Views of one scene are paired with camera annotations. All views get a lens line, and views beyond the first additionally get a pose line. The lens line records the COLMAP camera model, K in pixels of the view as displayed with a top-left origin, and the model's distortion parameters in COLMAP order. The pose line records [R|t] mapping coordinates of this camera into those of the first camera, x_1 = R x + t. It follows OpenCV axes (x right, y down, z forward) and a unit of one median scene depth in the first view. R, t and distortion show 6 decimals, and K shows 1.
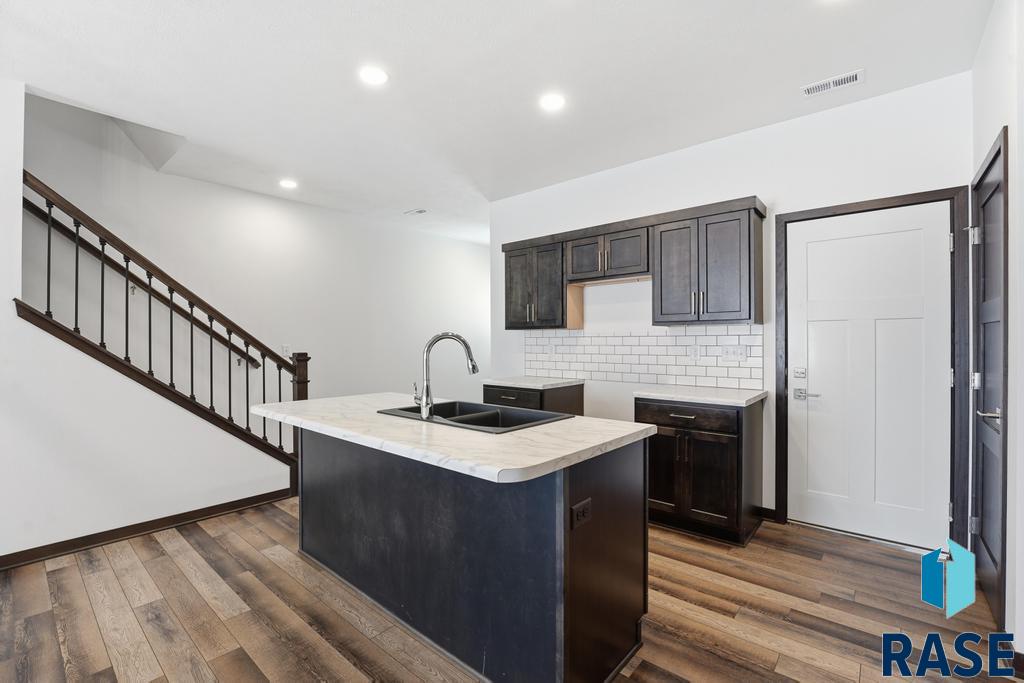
lens RADIAL K [[442.6, 0, 504.3], [0, 442.6, 344.9], [0, 0, 1]] dist [-0.021670, -0.000163]
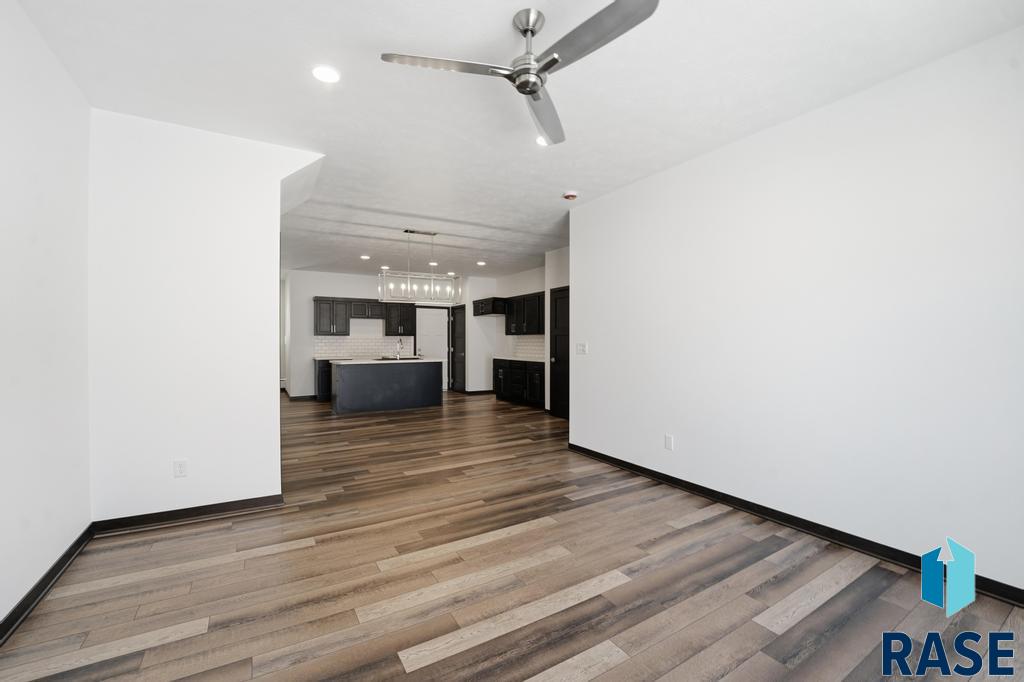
lens RADIAL K [[422.6, 0, 511.8], [0, 422.6, 343.9], [0, 0, 1]] dist [-0.029727, 0.003056]
pose [[0.305961, -0.001223, 0.952043, -2.409333], [0.007379, 0.999972, -0.001087, 0.024876], [-0.952015, 0.007357, 0.305962, -0.798724]]
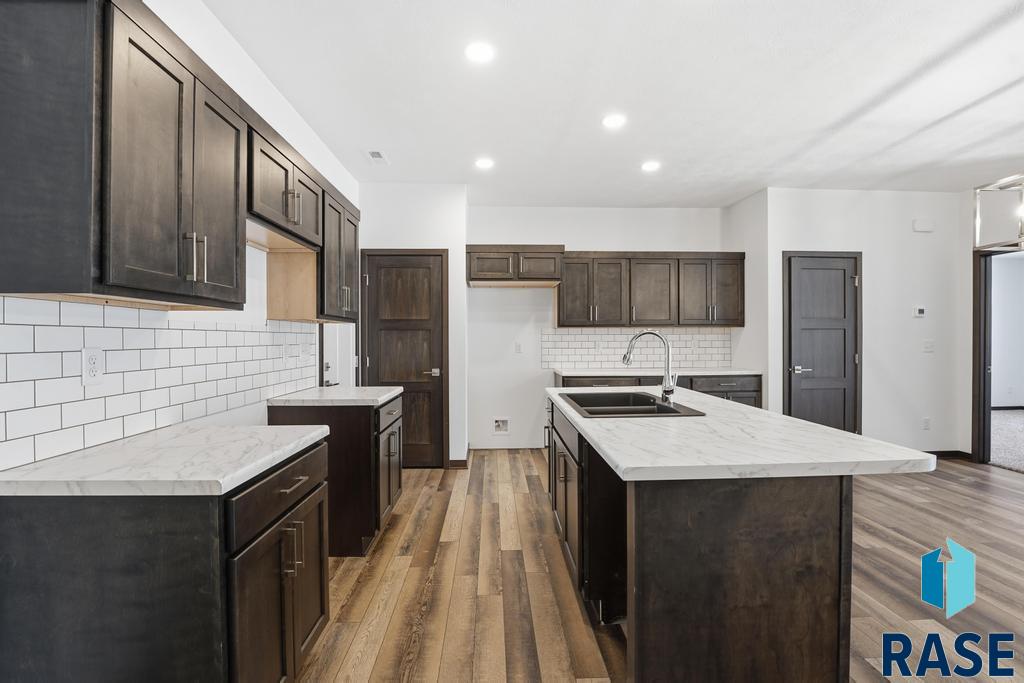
lens RADIAL K [[442.6, 0, 508.5], [0, 442.6, 343.7], [0, 0, 1]] dist [-0.021670, -0.000163]
pose [[-0.683782, -0.000414, 0.729686, -0.502641], [0.012822, 0.999839, 0.012583, -0.006211], [-0.729573, 0.017960, -0.683667, 1.433457]]
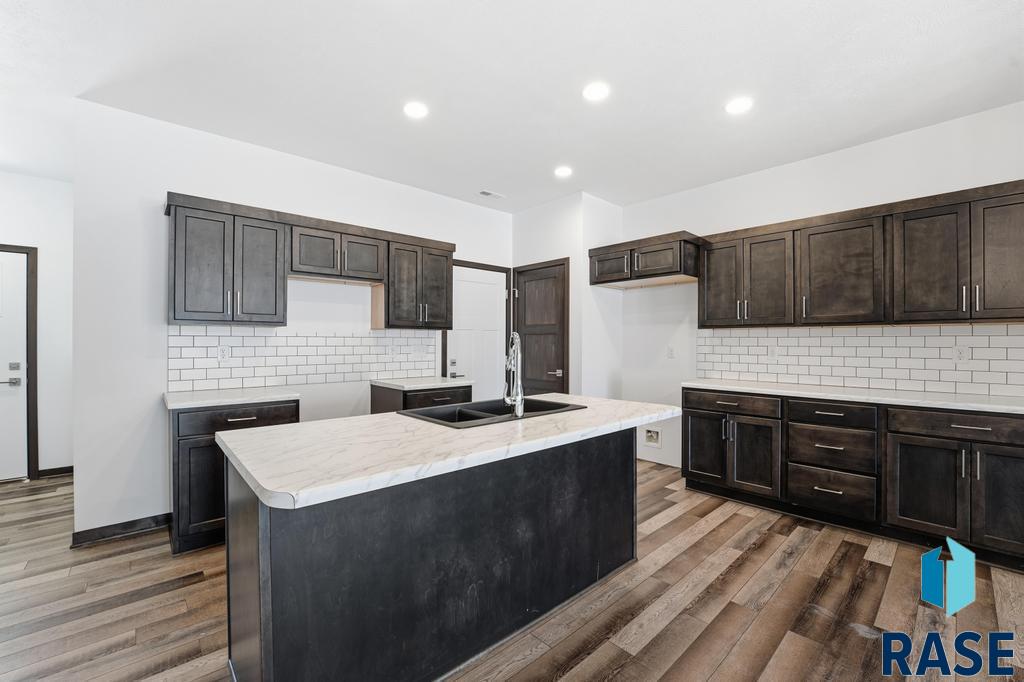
lens RADIAL K [[422.6, 0, 507.2], [0, 422.6, 340.7], [0, 0, 1]] dist [-0.029727, 0.003056]
pose [[0.121440, 0.007752, 0.992569, -0.783536], [0.006625, 0.999941, -0.008620, 0.000147], [-0.992577, 0.007623, 0.121381, 0.620805]]
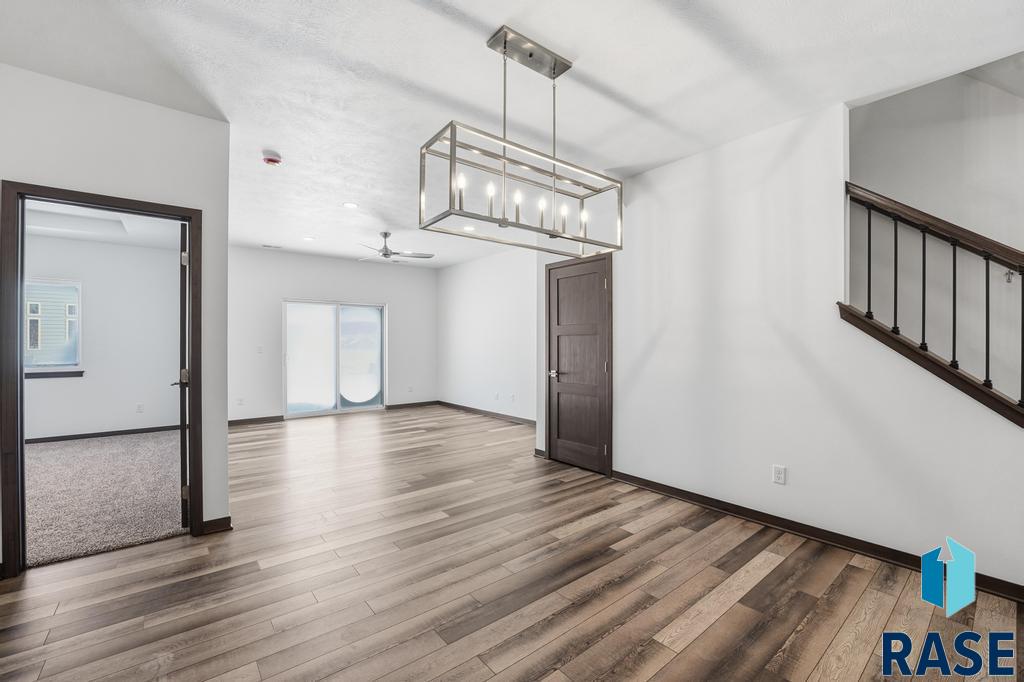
lens RADIAL K [[422.6, 0, 508.9], [0, 422.6, 344.8], [0, 0, 1]] dist [-0.029727, 0.003056]
pose [[-0.176542, 0.009192, -0.984250, 0.043309], [-0.010520, 0.999882, 0.011225, -0.003107], [0.984237, 0.012336, -0.176425, 0.295076]]
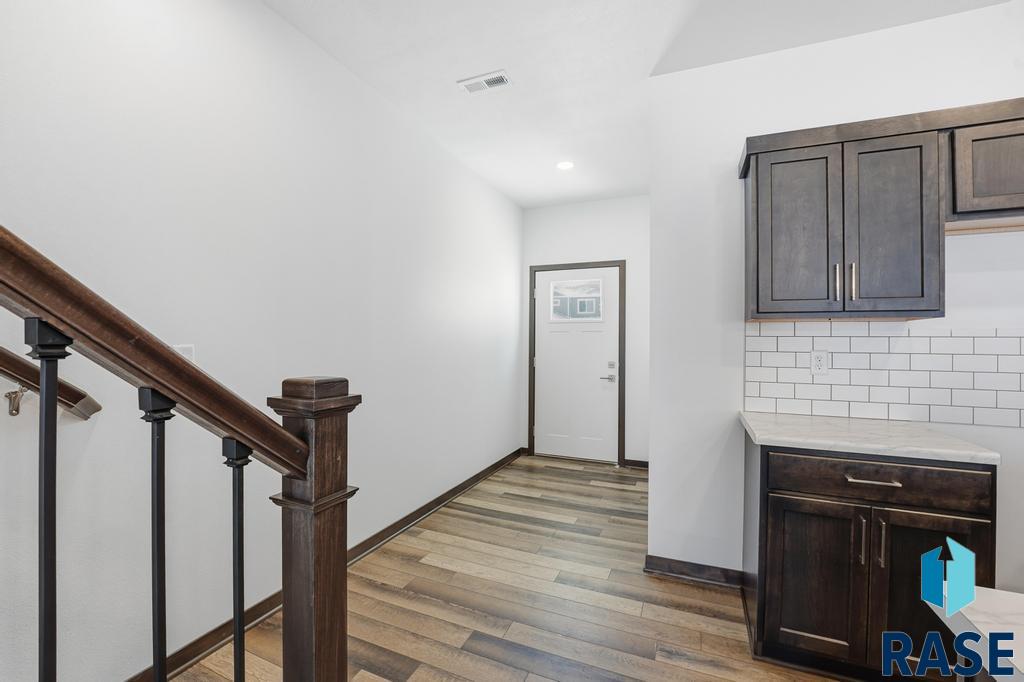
lens RADIAL K [[422.6, 0, 505.6], [0, 422.6, 338.7], [0, 0, 1]] dist [-0.029727, 0.003056]
pose [[0.953752, 0.017850, 0.300065, -0.547290], [-0.012513, 0.999728, -0.019698, -0.000960], [-0.300335, 0.015032, 0.953715, 0.941480]]
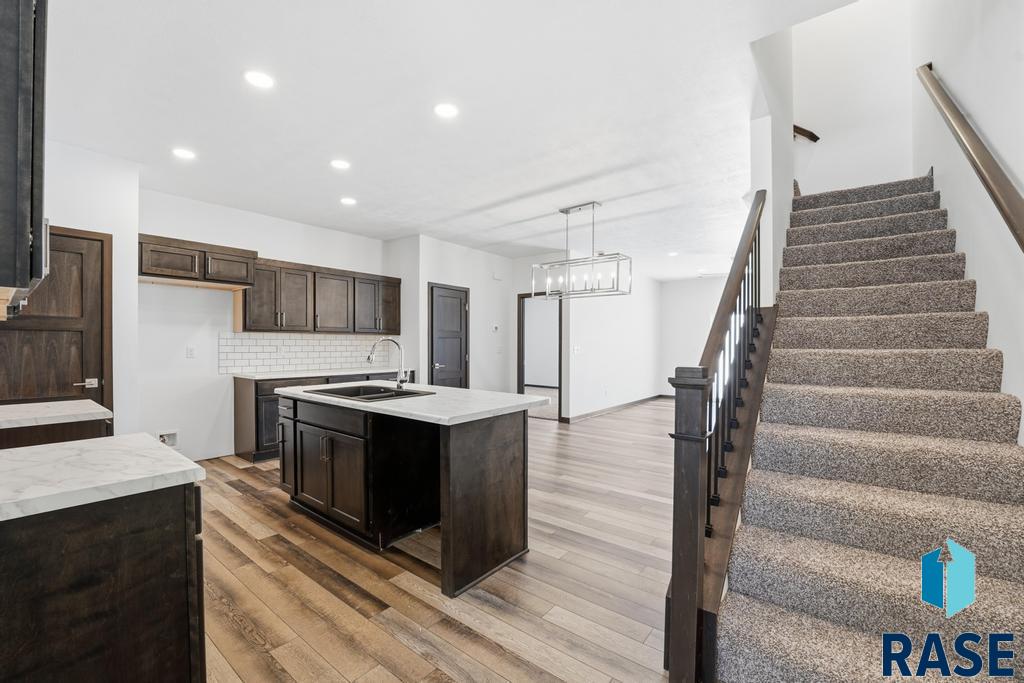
lens RADIAL K [[422.6, 0, 508.4], [0, 422.6, 349.3], [0, 0, 1]] dist [-0.029727, 0.003056]
pose [[-0.999001, 0.000753, -0.044686, -0.344630], [-0.000158, 0.999792, 0.020385, -0.010069], [0.044692, 0.020372, -0.998793, 1.760908]]
